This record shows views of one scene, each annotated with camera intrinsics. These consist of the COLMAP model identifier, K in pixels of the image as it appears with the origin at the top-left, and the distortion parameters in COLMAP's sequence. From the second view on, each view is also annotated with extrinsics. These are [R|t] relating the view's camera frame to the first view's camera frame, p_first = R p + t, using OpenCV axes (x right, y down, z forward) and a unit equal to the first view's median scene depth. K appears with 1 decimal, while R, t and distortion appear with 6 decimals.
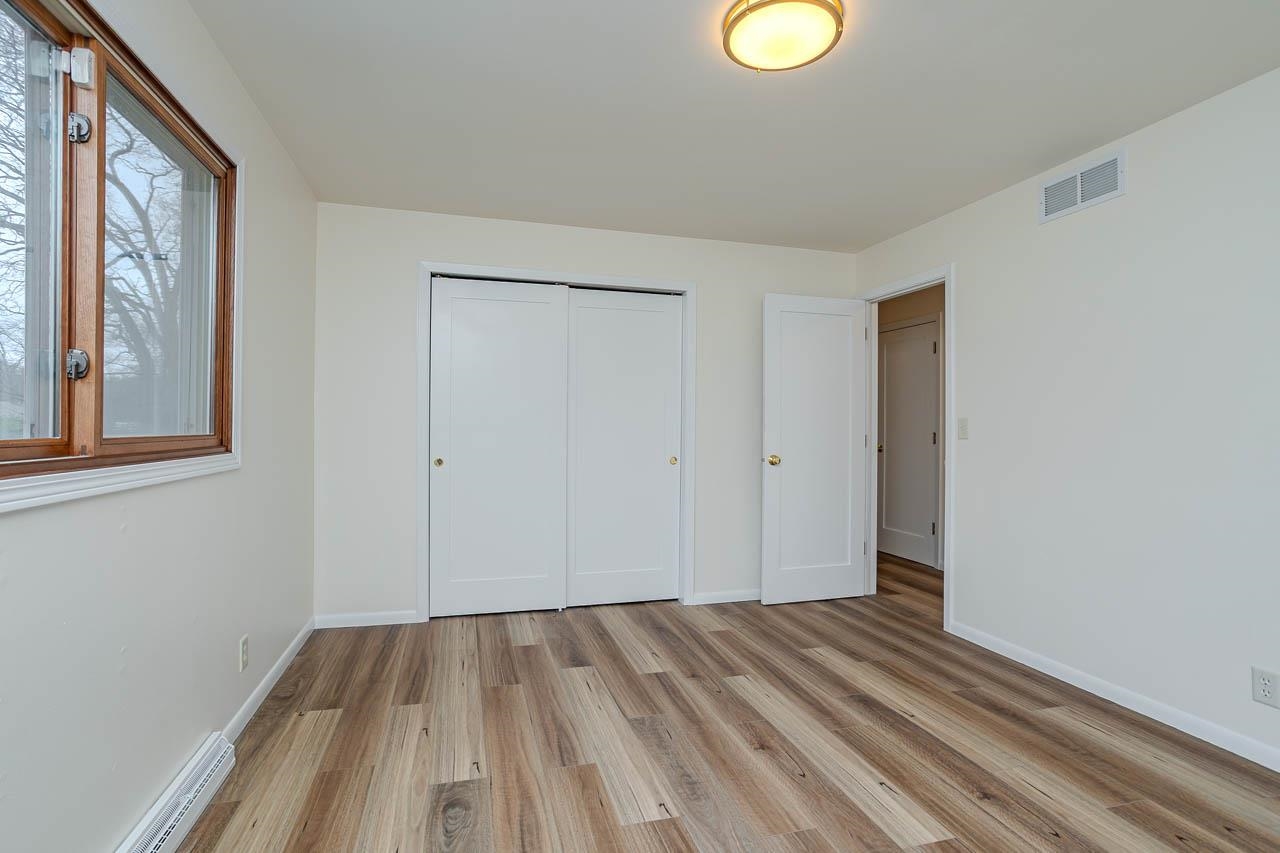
lens RADIAL K [[603.3, 0, 641.9], [0, 603.3, 428.3], [0, 0, 1]] dist [-0.054200, 0.022383]
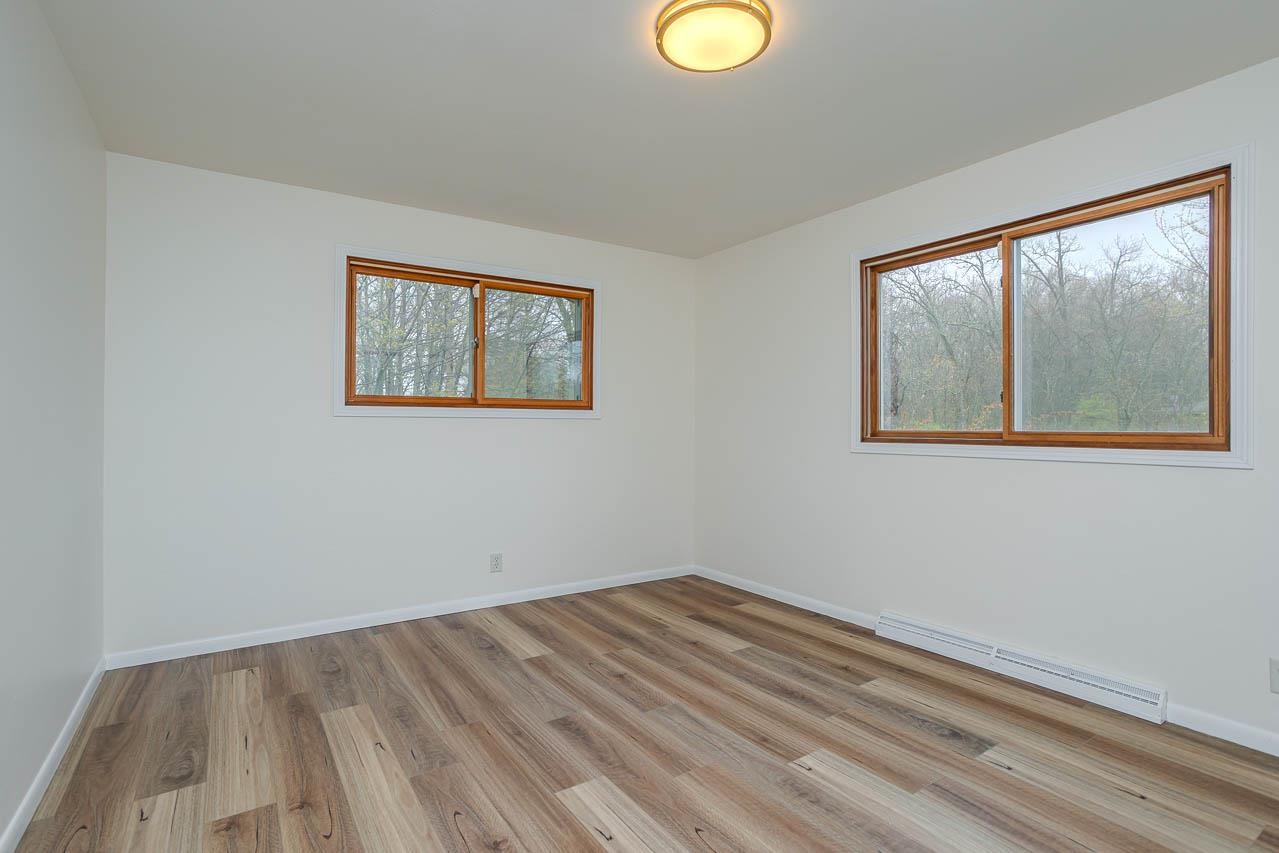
lens RADIAL K [[602.8, 0, 633.9], [0, 602.8, 427.9], [0, 0, 1]] dist [-0.054200, 0.022383]
pose [[-0.951303, -0.000779, -0.308256, 0.663747], [-0.004221, 0.999936, 0.010500, -0.002430], [0.308228, 0.011290, -0.951245, 1.891474]]
